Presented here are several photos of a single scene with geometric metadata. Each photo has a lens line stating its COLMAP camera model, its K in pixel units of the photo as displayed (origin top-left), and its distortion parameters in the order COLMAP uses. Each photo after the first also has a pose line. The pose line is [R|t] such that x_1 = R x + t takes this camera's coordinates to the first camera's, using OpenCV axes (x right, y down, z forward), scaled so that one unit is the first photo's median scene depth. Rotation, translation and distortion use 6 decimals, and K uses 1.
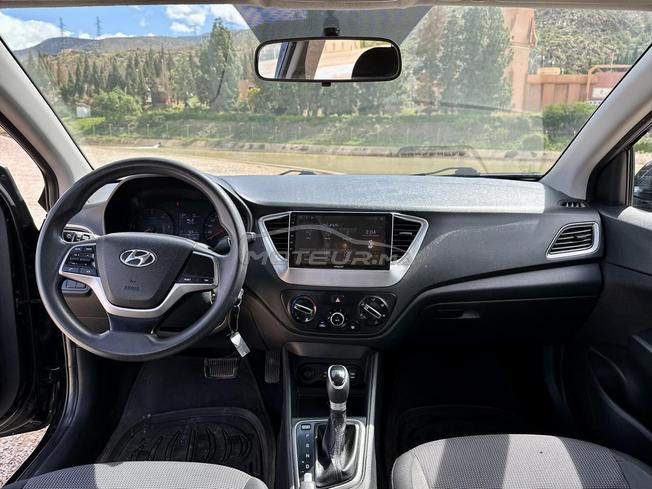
lens RADIAL K [[555.3, 0, 326.0], [0, 555.3, 244.5], [0, 0, 1]] dist [-0.000722, -0.001089]
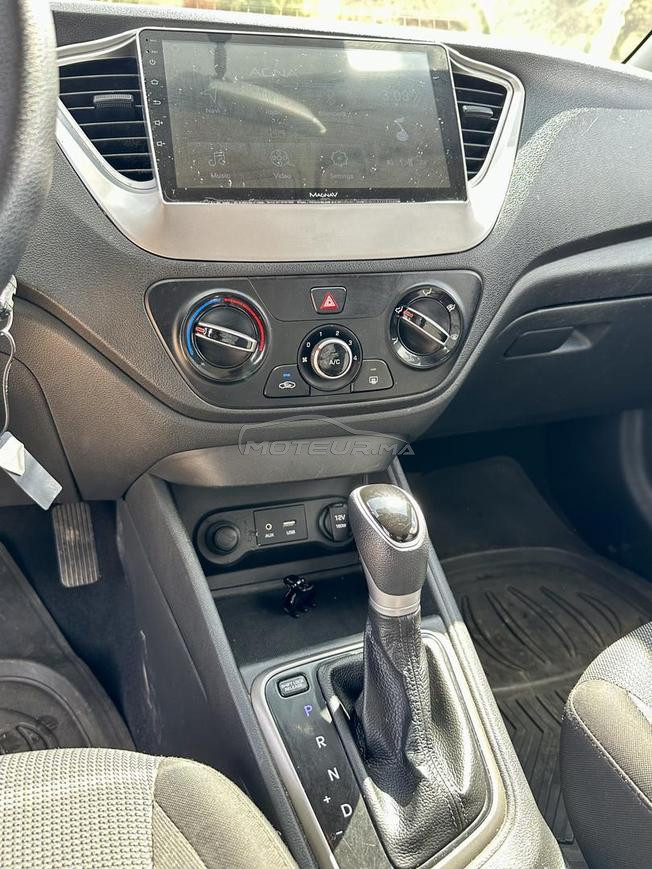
lens RADIAL K [[740.1, 0, 326.0], [0, 740.1, 434.5], [0, 0, 1]] dist [-0.000722, -0.001089]
pose [[0.926419, -0.123870, 0.355534, -0.152941], [0.094553, 0.990609, 0.098756, 0.136993], [-0.364428, -0.057873, 0.929432, 0.580542]]
